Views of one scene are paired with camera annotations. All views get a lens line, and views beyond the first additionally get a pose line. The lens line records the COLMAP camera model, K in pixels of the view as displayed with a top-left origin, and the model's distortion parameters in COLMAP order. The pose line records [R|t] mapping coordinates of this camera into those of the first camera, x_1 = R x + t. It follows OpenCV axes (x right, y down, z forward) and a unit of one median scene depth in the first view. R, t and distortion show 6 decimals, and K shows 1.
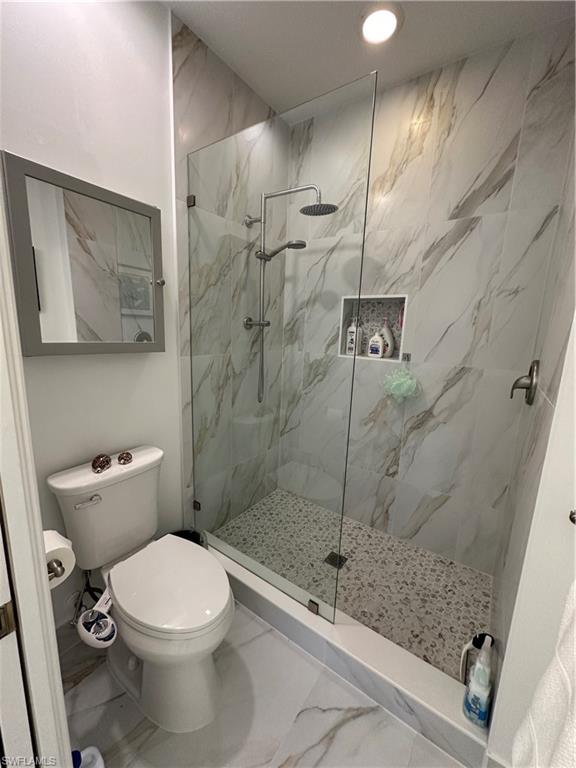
lens RADIAL K [[306.4, 0, 289.5], [0, 306.4, 384.0], [0, 0, 1]] dist [-0.002775, 0.000003]
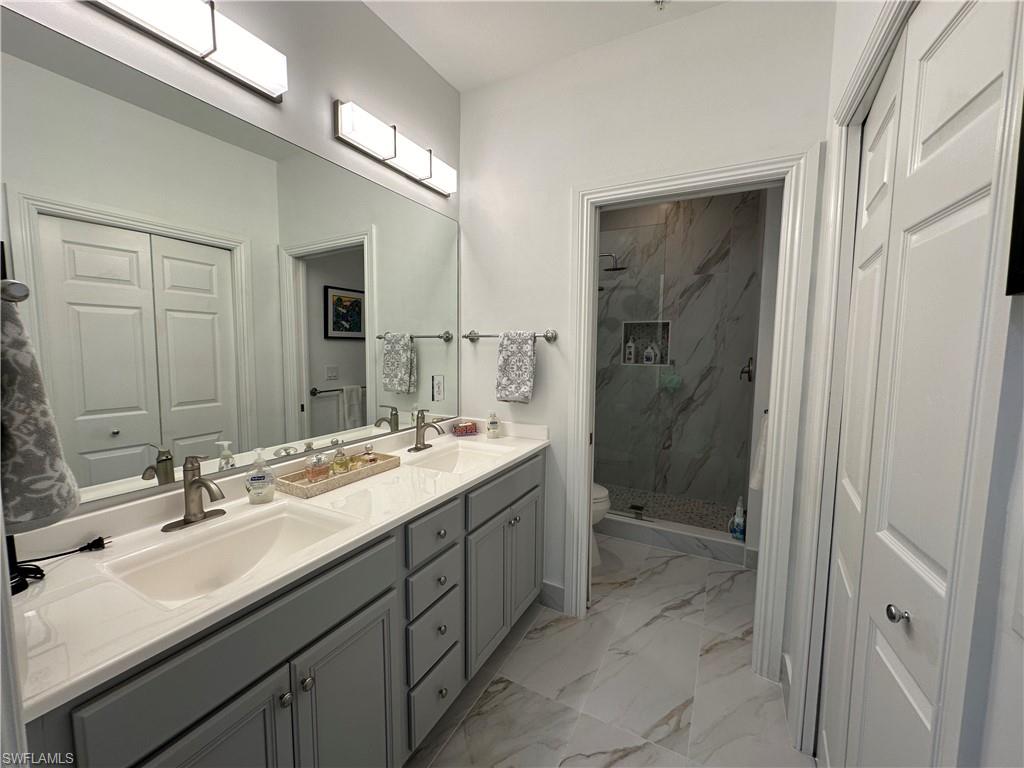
lens RADIAL K [[408.6, 0, 513.6], [0, 408.6, 383.7], [0, 0, 1]] dist [-0.002775, 0.000003]
pose [[0.993082, -0.037876, 0.111149, -0.588734], [0.047555, 0.995180, -0.085760, 0.144219], [-0.107365, 0.090452, 0.990096, -0.833210]]
